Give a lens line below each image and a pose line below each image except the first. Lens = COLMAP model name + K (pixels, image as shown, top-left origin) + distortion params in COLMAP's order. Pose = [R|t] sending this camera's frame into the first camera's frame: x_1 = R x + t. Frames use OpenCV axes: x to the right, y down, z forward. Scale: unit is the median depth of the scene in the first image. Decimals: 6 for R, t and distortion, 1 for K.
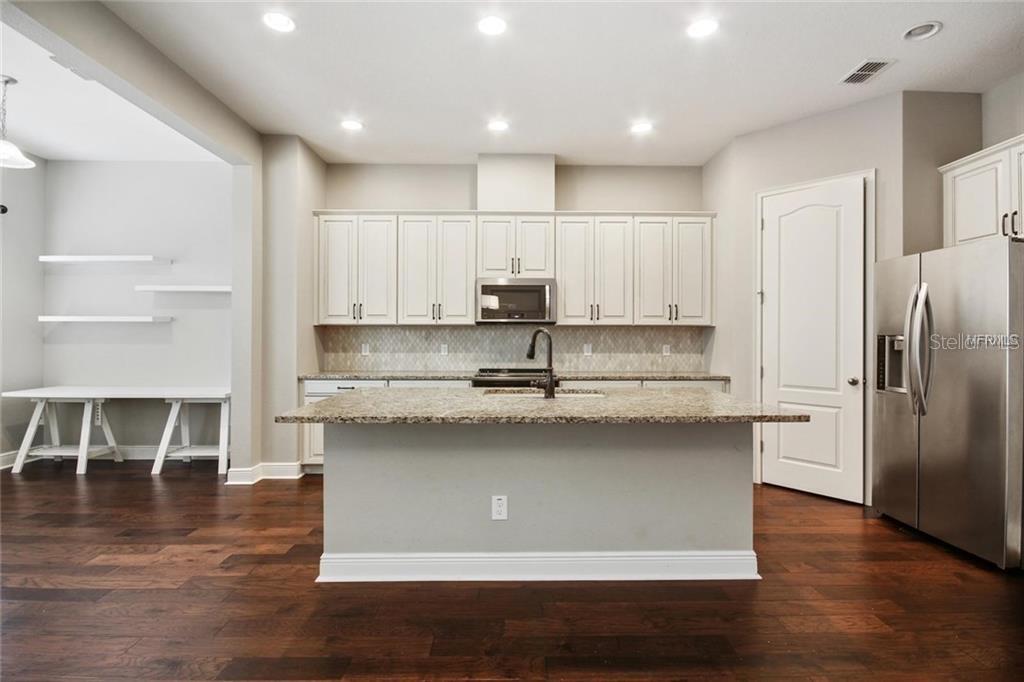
lens RADIAL K [[472.9, 0, 513.9], [0, 472.9, 338.8], [0, 0, 1]] dist [-0.003429, -0.000293]
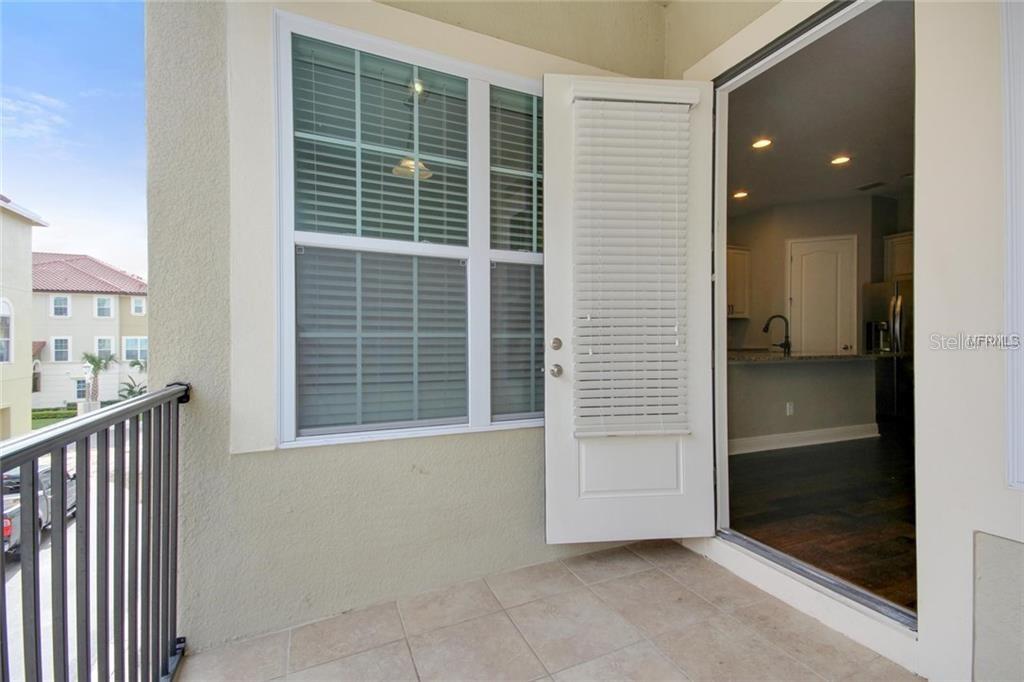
lens RADIAL K [[461.5, 0, 511.4], [0, 461.5, 337.6], [0, 0, 1]] dist [0.038307, 0.000018]
pose [[0.921285, -0.004822, 0.388858, -0.951406], [0.004643, 0.999988, 0.001399, 0.033350], [-0.388860, 0.000516, 0.921297, -0.155781]]
